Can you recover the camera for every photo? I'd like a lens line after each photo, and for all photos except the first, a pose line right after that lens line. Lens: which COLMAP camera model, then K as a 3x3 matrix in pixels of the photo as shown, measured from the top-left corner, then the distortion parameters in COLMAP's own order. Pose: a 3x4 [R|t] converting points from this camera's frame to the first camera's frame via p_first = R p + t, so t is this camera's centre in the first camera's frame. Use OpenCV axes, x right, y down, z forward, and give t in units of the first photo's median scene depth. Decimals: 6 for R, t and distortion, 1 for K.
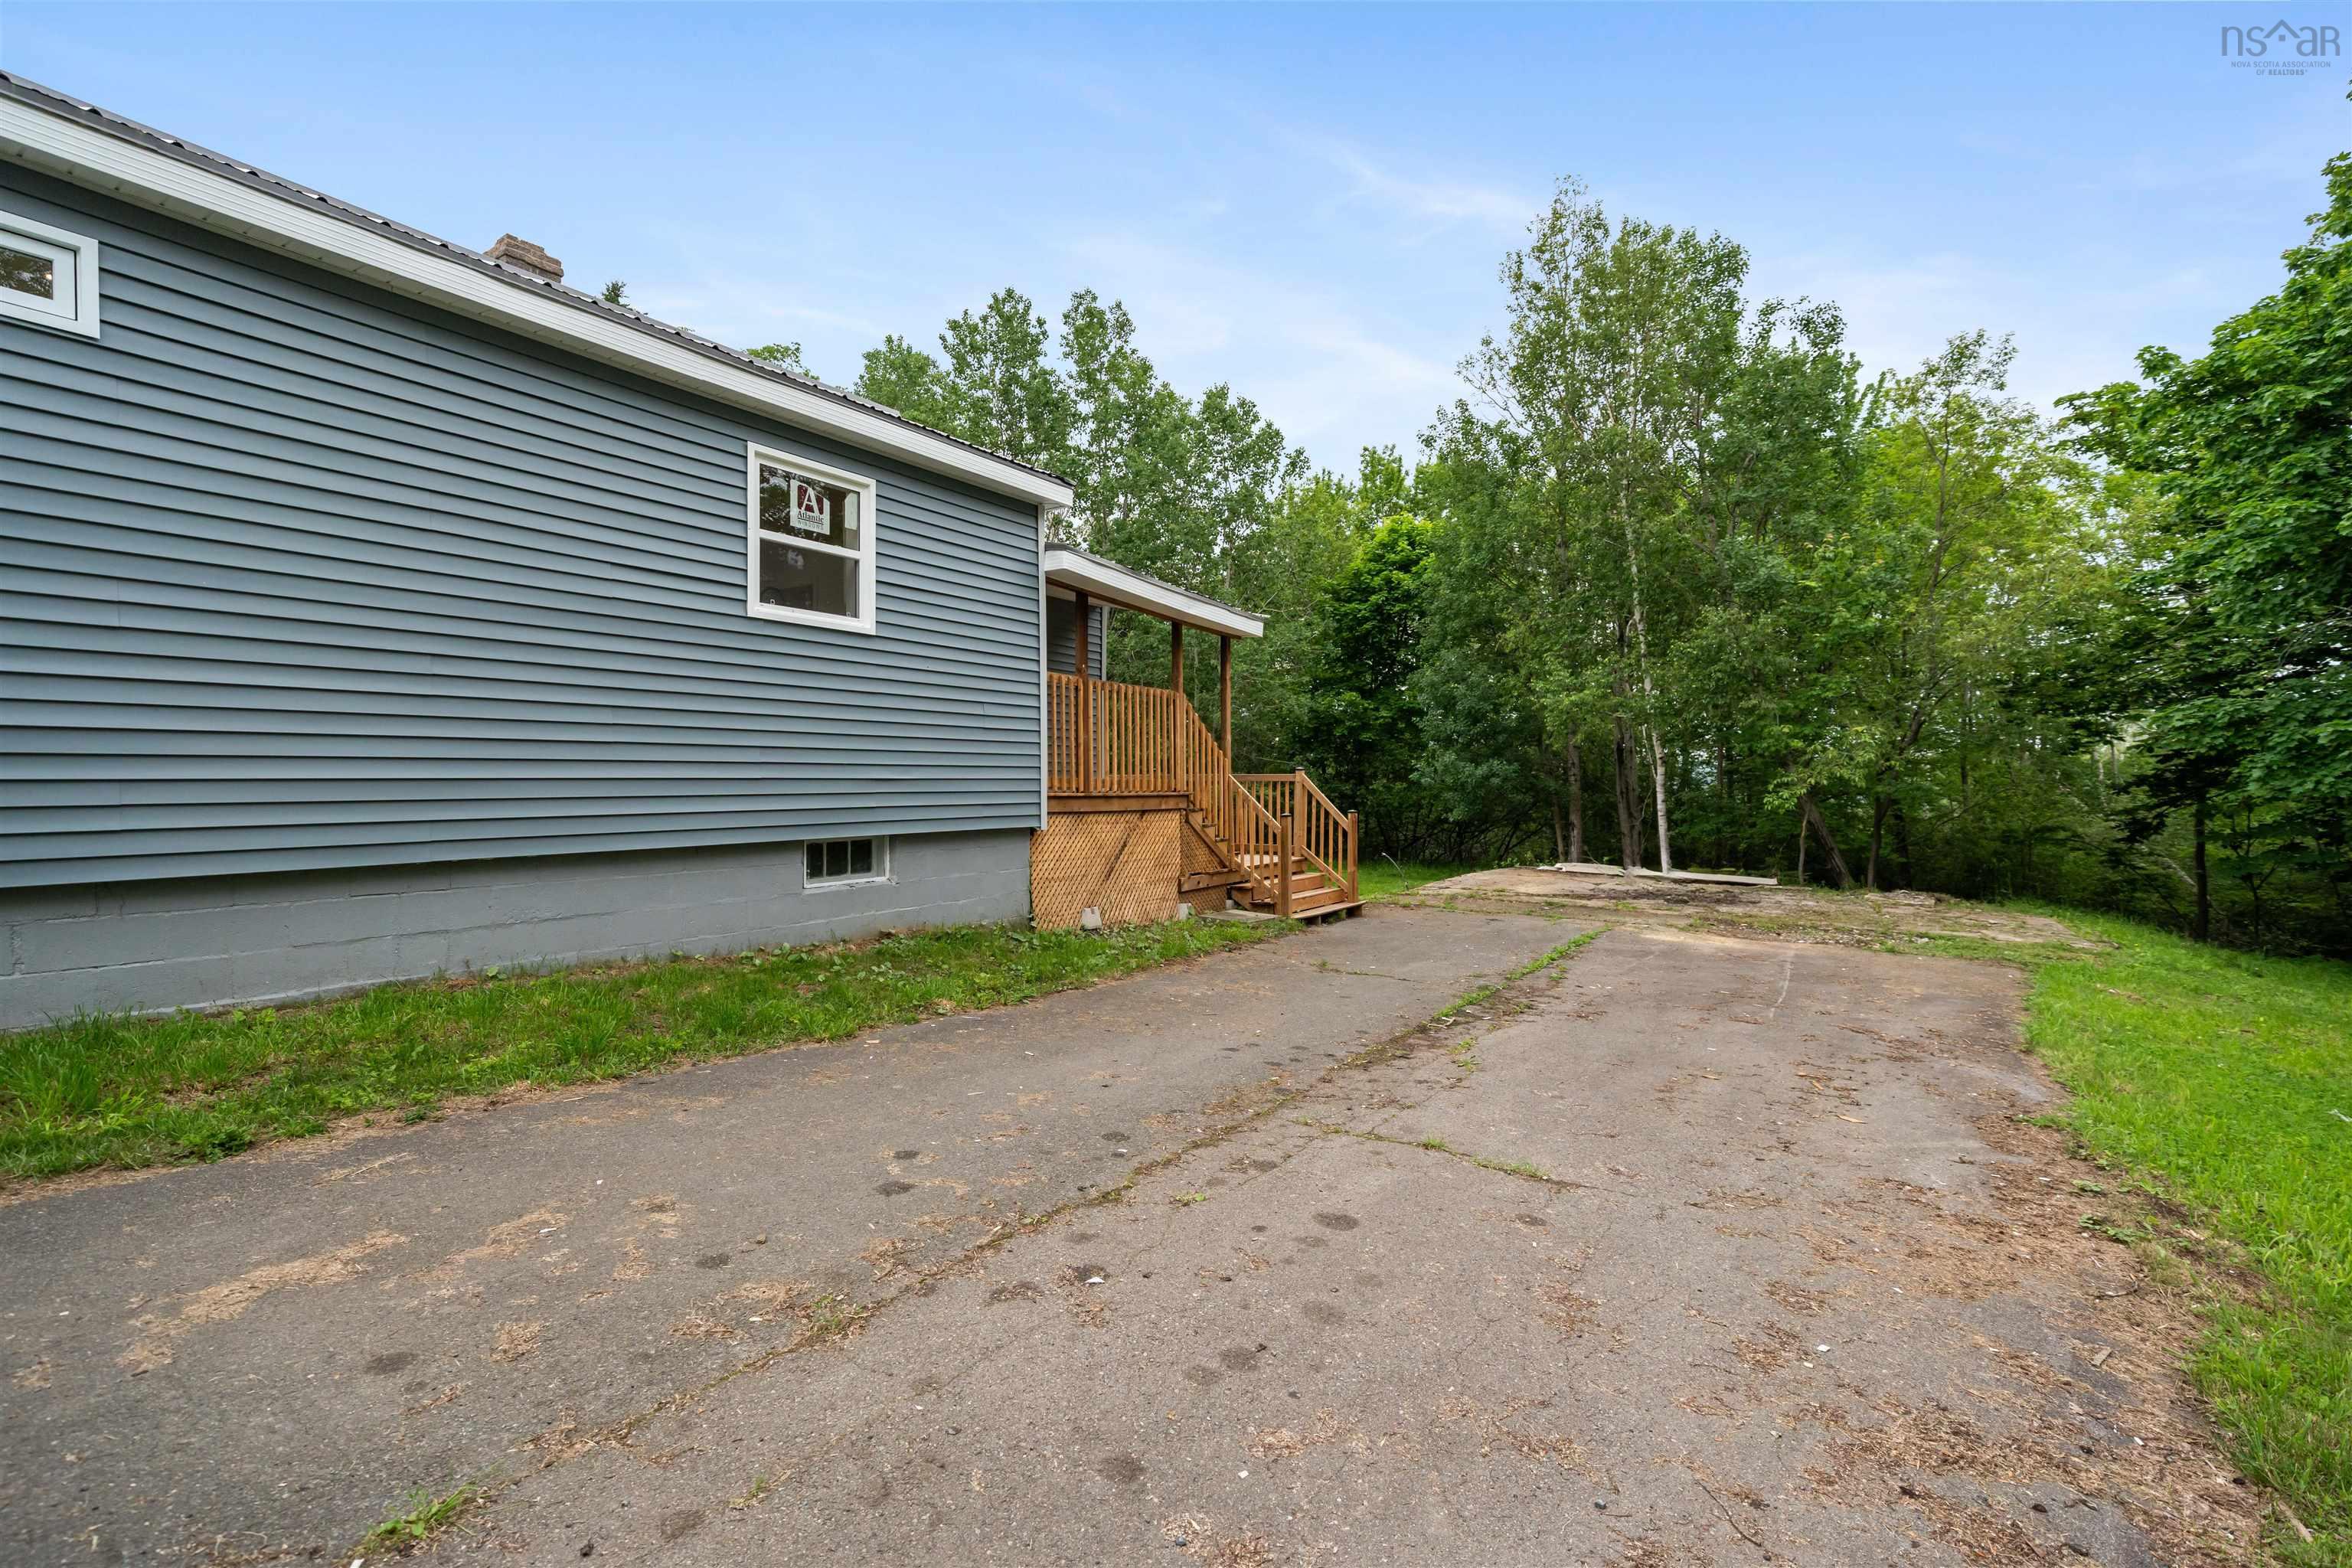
lens RADIAL K [[1041.2, 0, 1176.0], [0, 1041.2, 784.0], [0, 0, 1]] dist [0.011291, 0.000149]
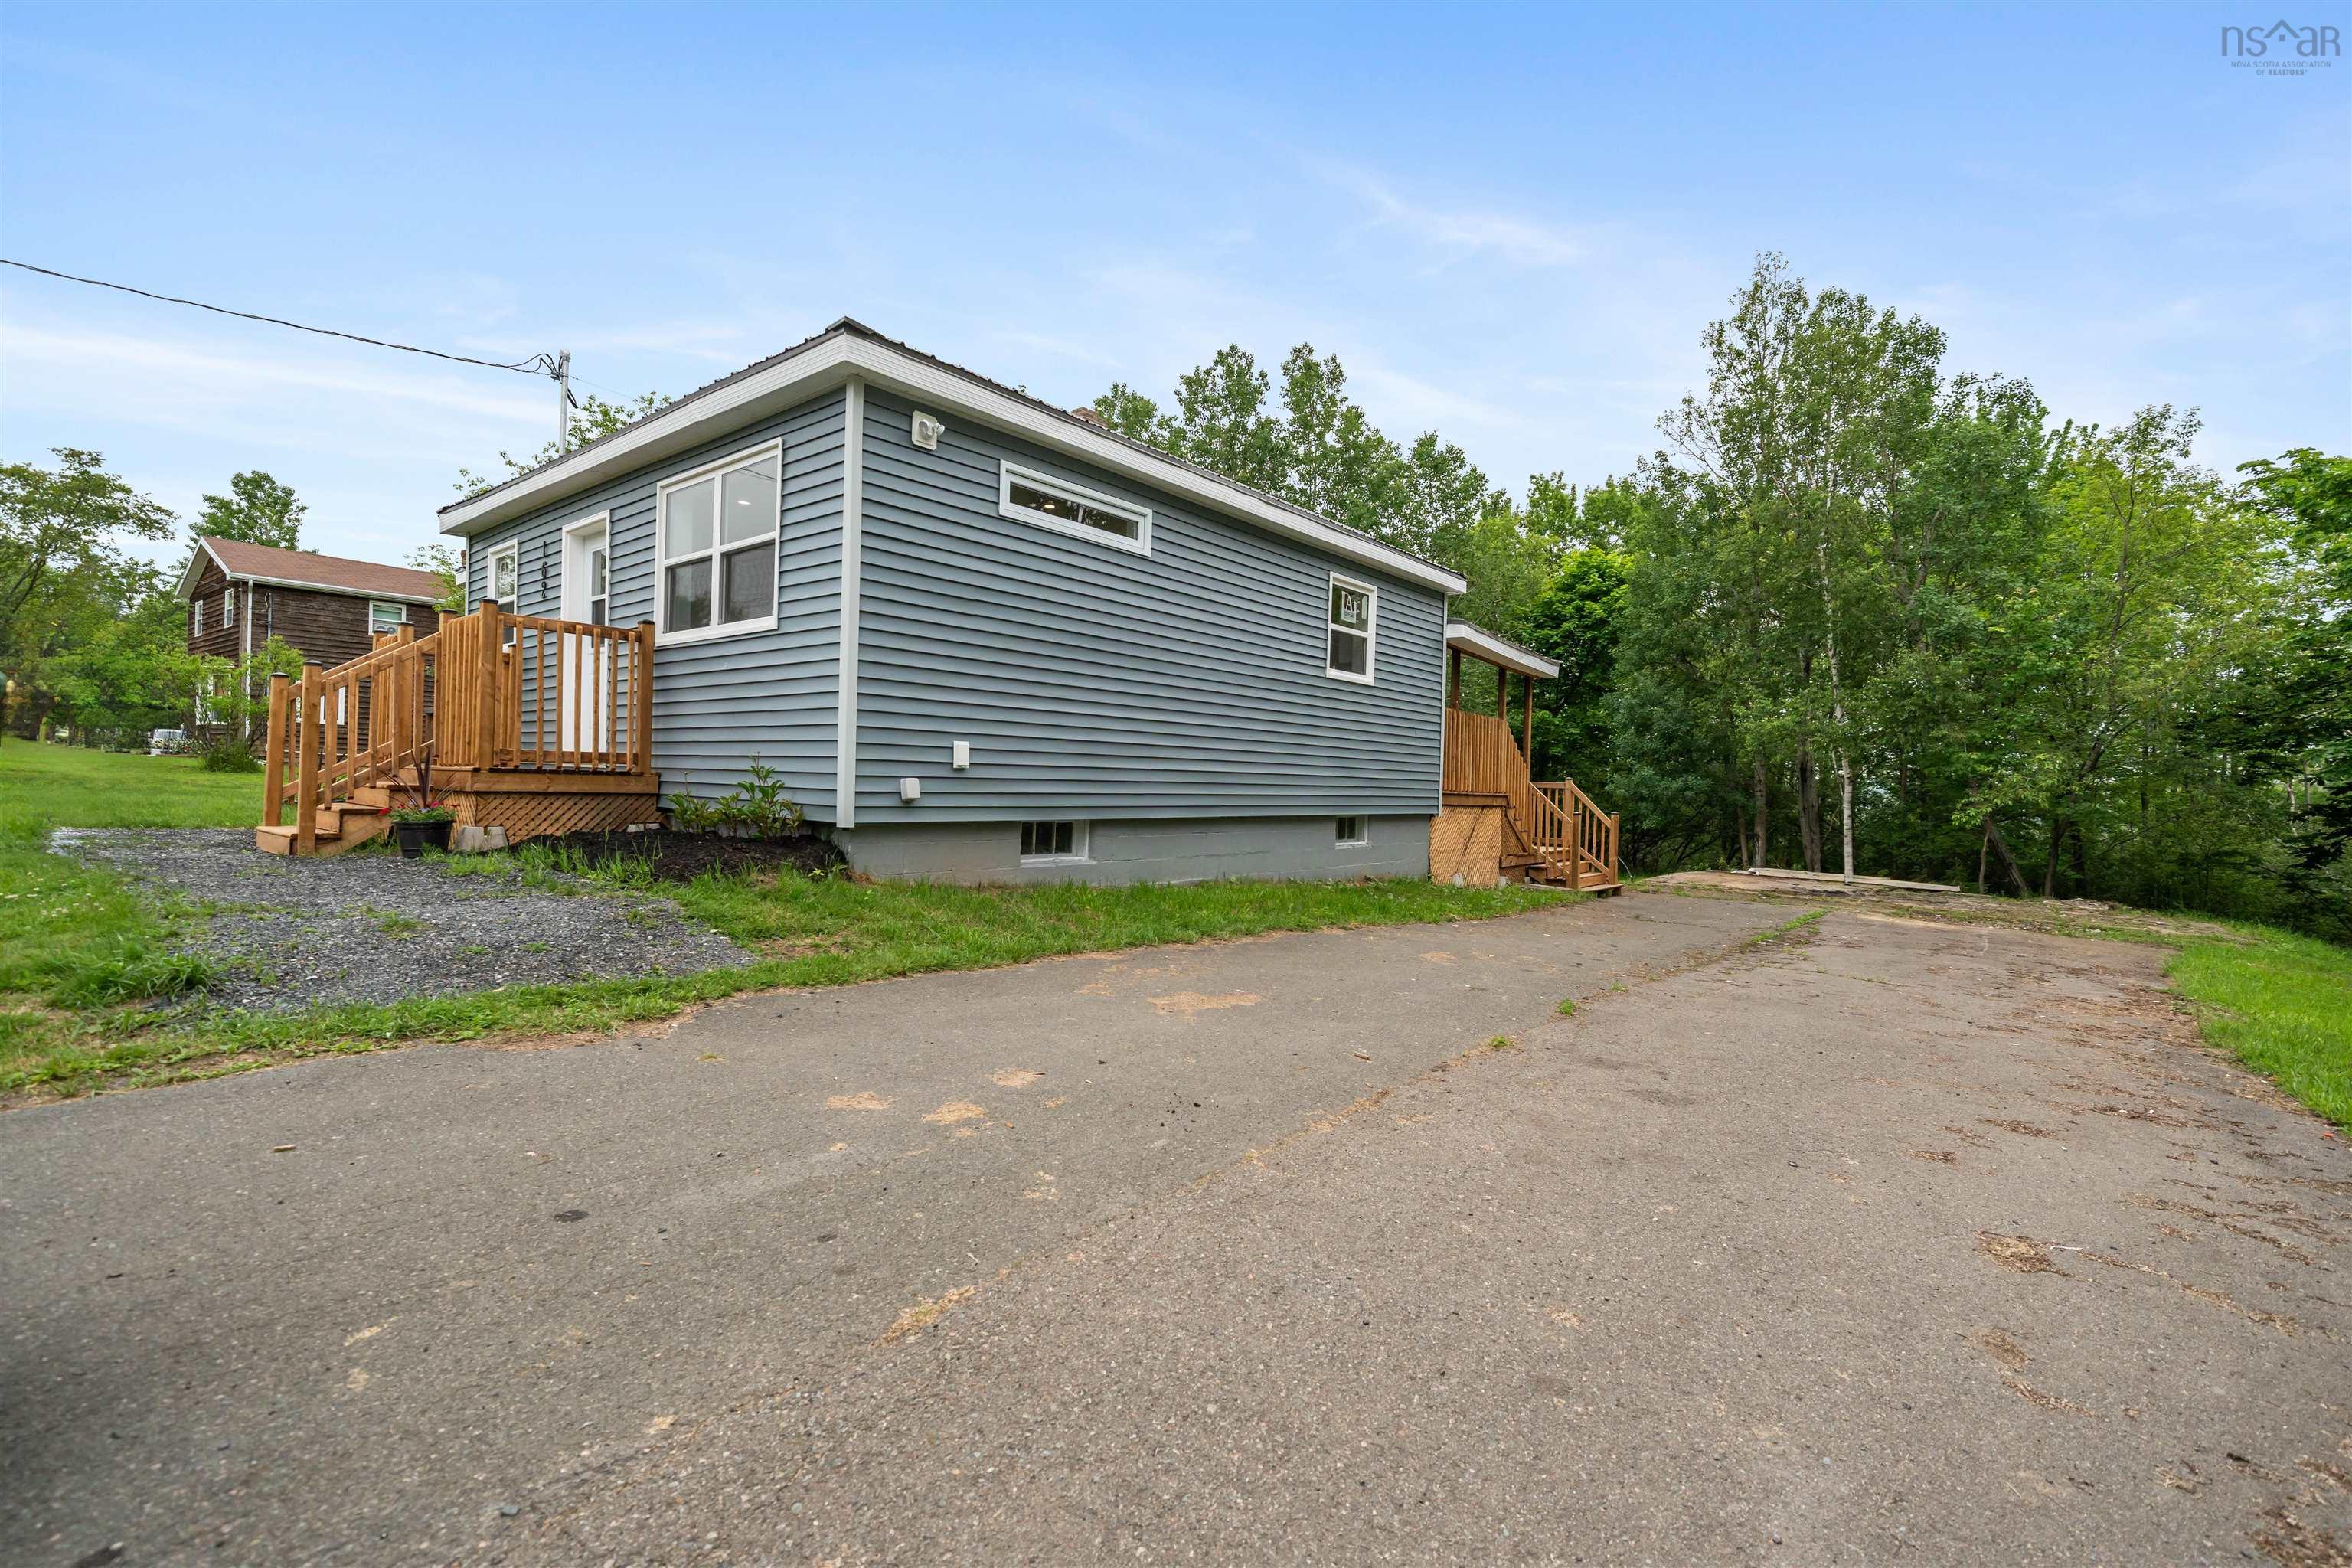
lens RADIAL K [[1061.6, 0, 1176.0], [0, 1061.6, 784.0], [0, 0, 1]] dist [0.012576, 0.000731]
pose [[0.995276, 0.028080, -0.092937, -0.147986], [-0.028494, 0.999589, -0.003133, 0.006016], [0.092811, 0.005767, 0.995667, -0.209291]]
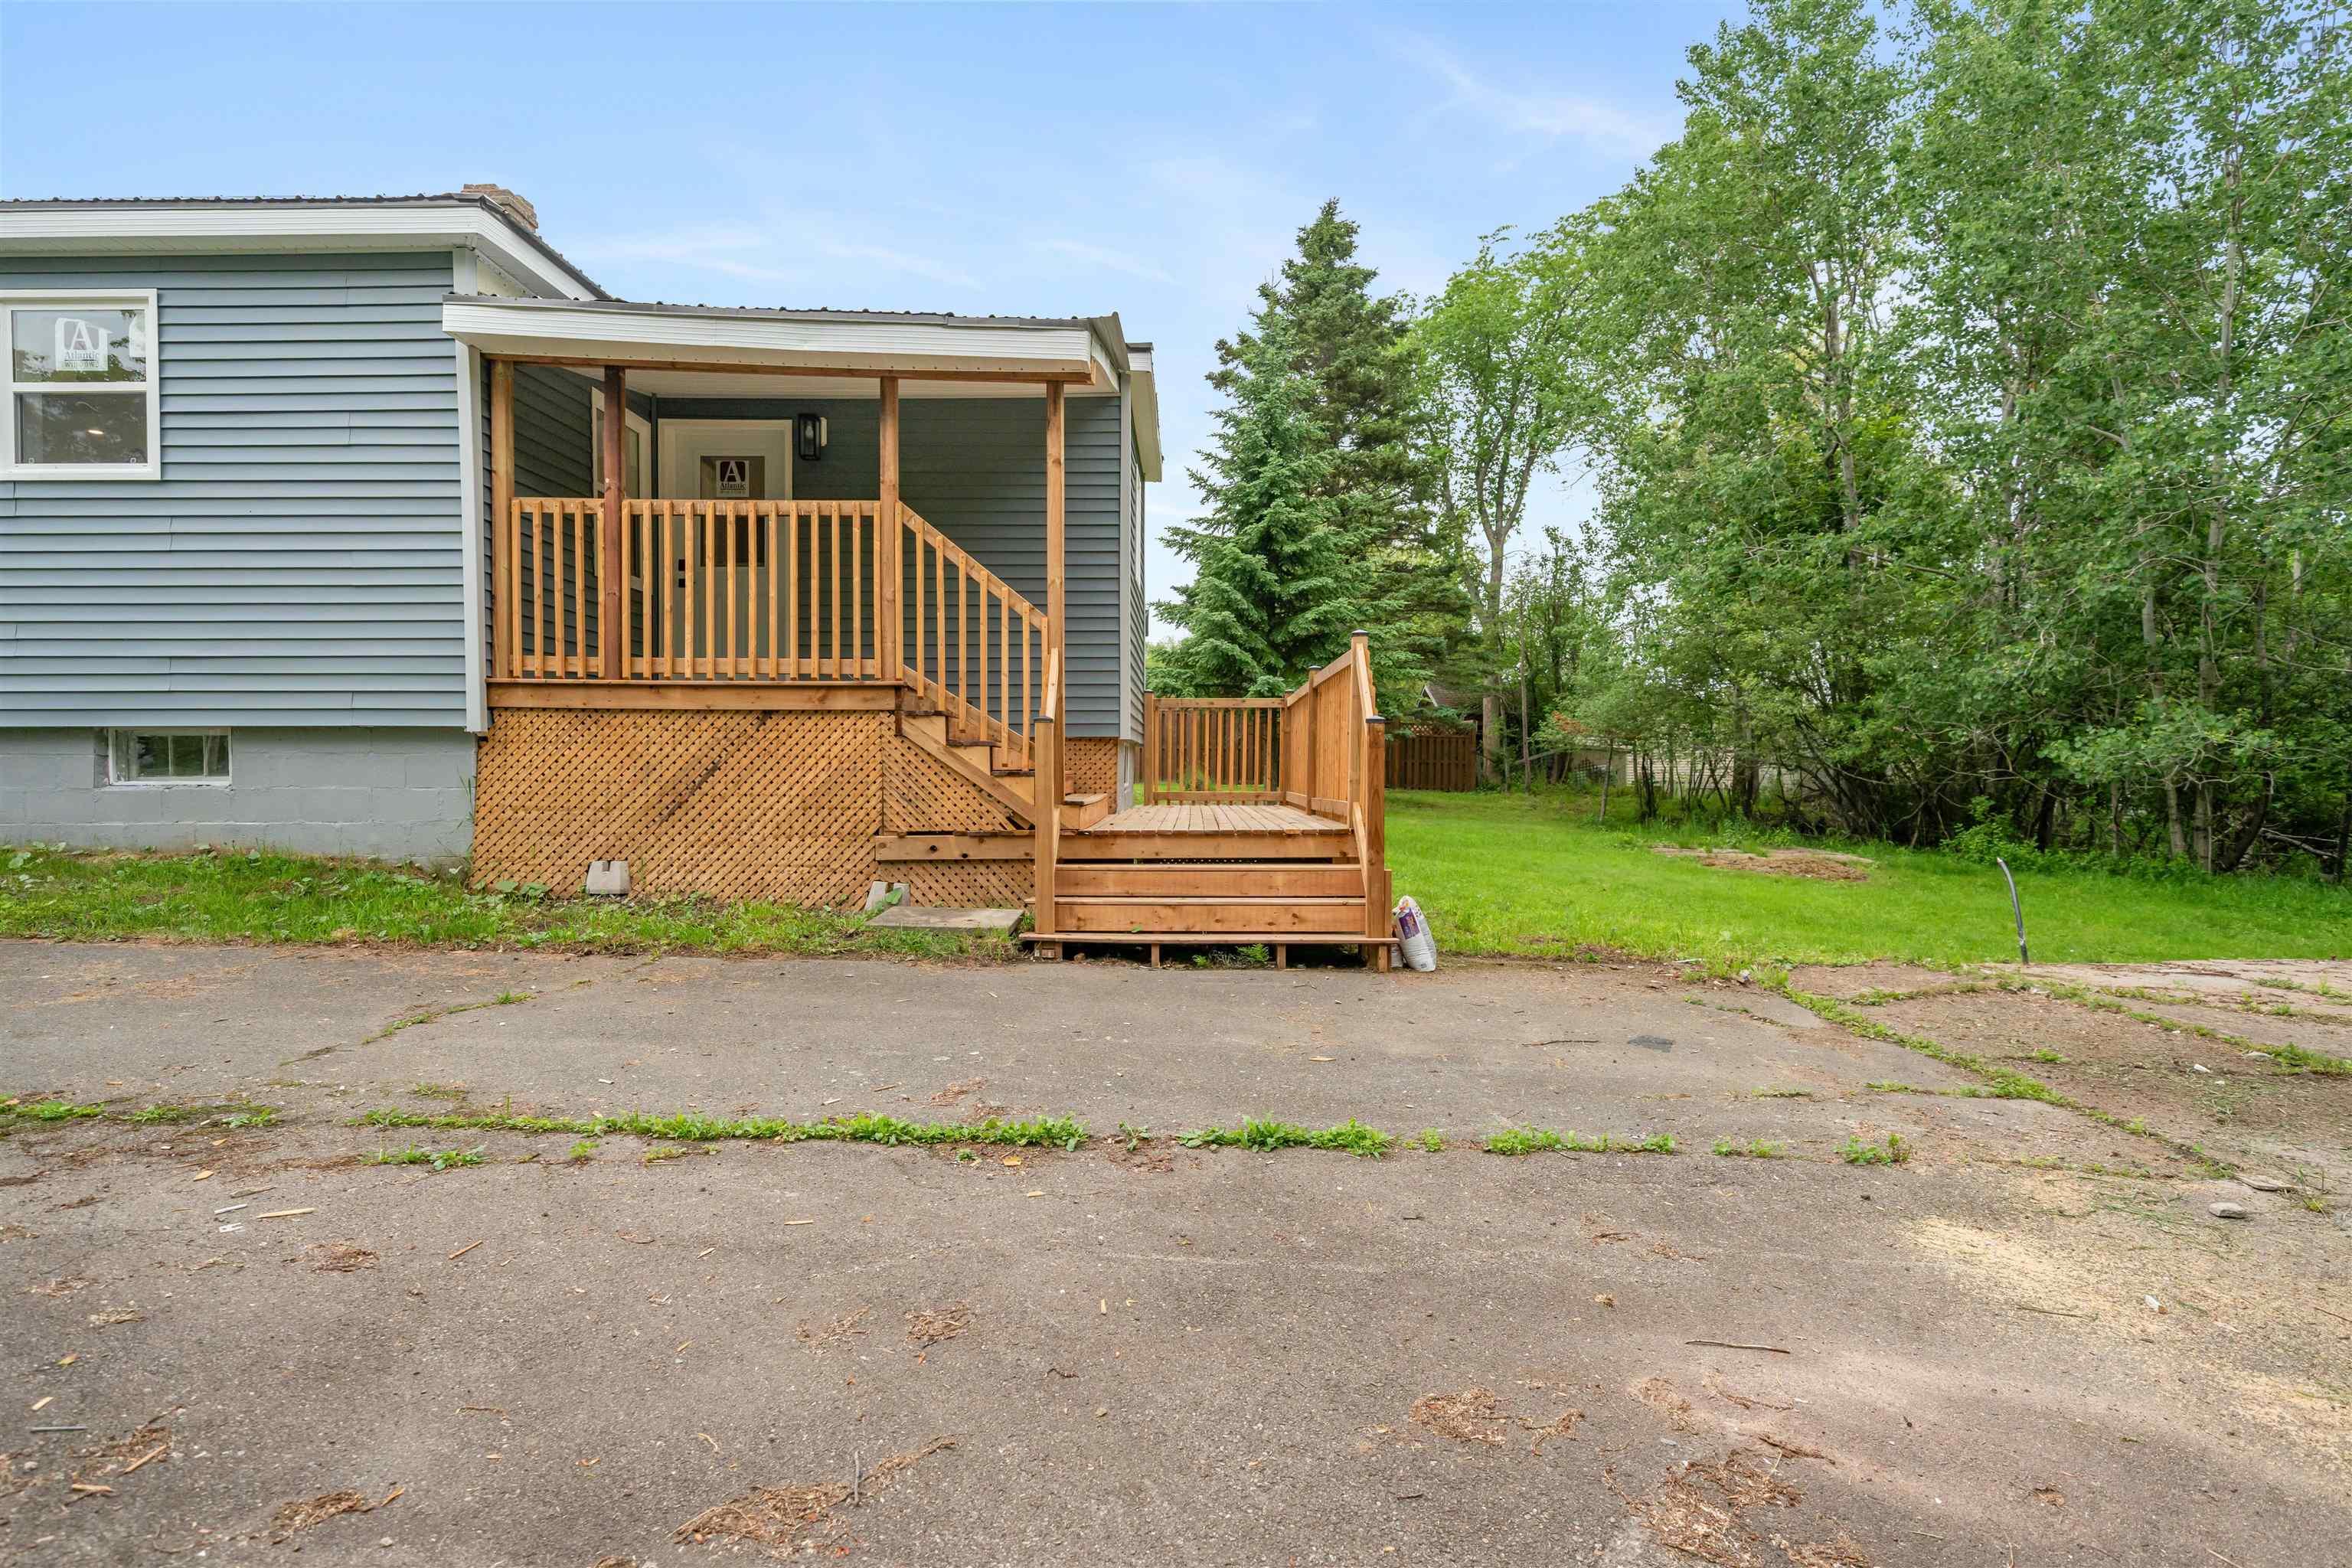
lens RADIAL K [[1175.1, 0, 1164.3], [0, 1175.1, 791.8], [0, 0, 1]] dist [-0.002736, -0.000812]
pose [[0.543872, 0.018642, -0.838961, 0.312626], [-0.004802, 0.999806, 0.019104, 0.027273], [0.839154, -0.006361, 0.543856, 0.397771]]
